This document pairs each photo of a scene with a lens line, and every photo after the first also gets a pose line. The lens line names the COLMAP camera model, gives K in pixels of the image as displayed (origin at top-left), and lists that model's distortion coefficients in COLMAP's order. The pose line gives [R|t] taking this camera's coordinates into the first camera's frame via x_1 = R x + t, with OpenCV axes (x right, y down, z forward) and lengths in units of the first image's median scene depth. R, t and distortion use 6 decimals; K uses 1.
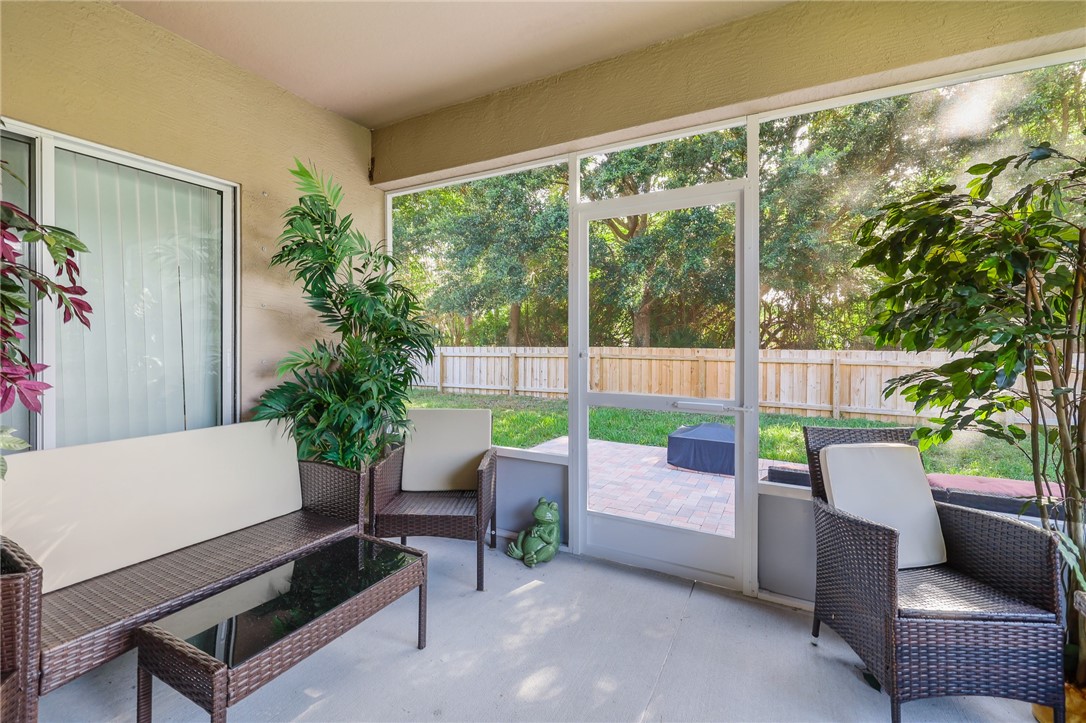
lens RADIAL K [[464.7, 0, 550.9], [0, 464.7, 339.4], [0, 0, 1]] dist [0.002369, -0.001808]
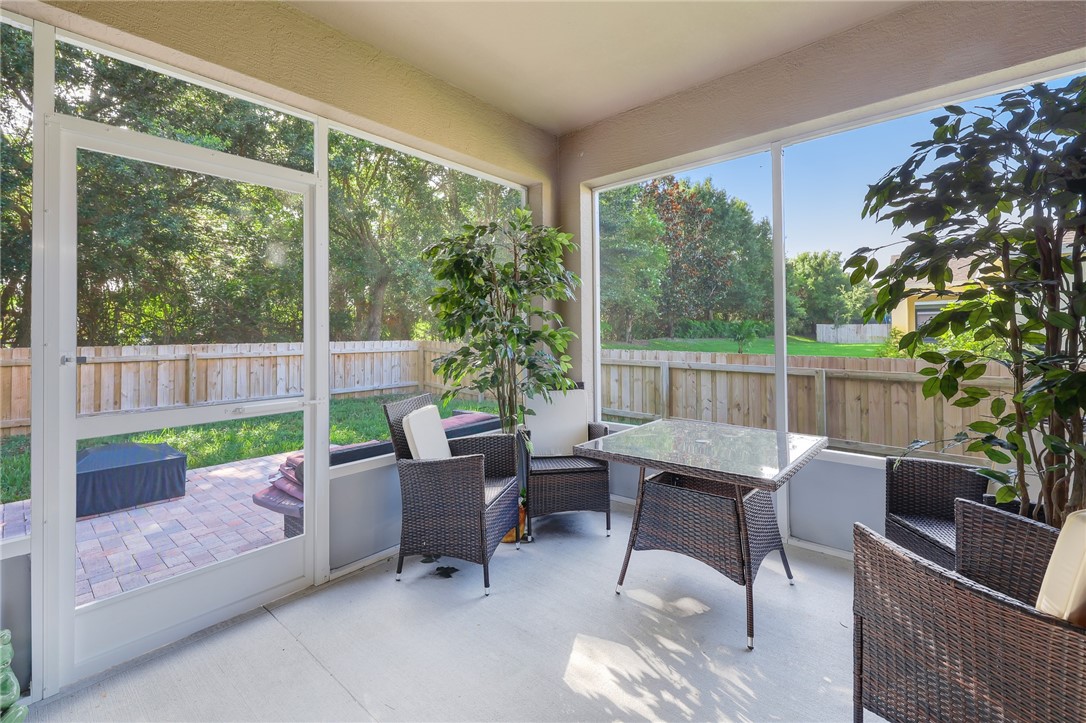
lens RADIAL K [[464.7, 0, 539.0], [0, 464.7, 323.3], [0, 0, 1]] dist [0.002369, -0.001808]
pose [[0.217348, 0.013520, 0.976001, -0.450153], [0.006659, 0.999860, -0.015334, -0.001668], [-0.976072, 0.009832, 0.217227, 0.290271]]
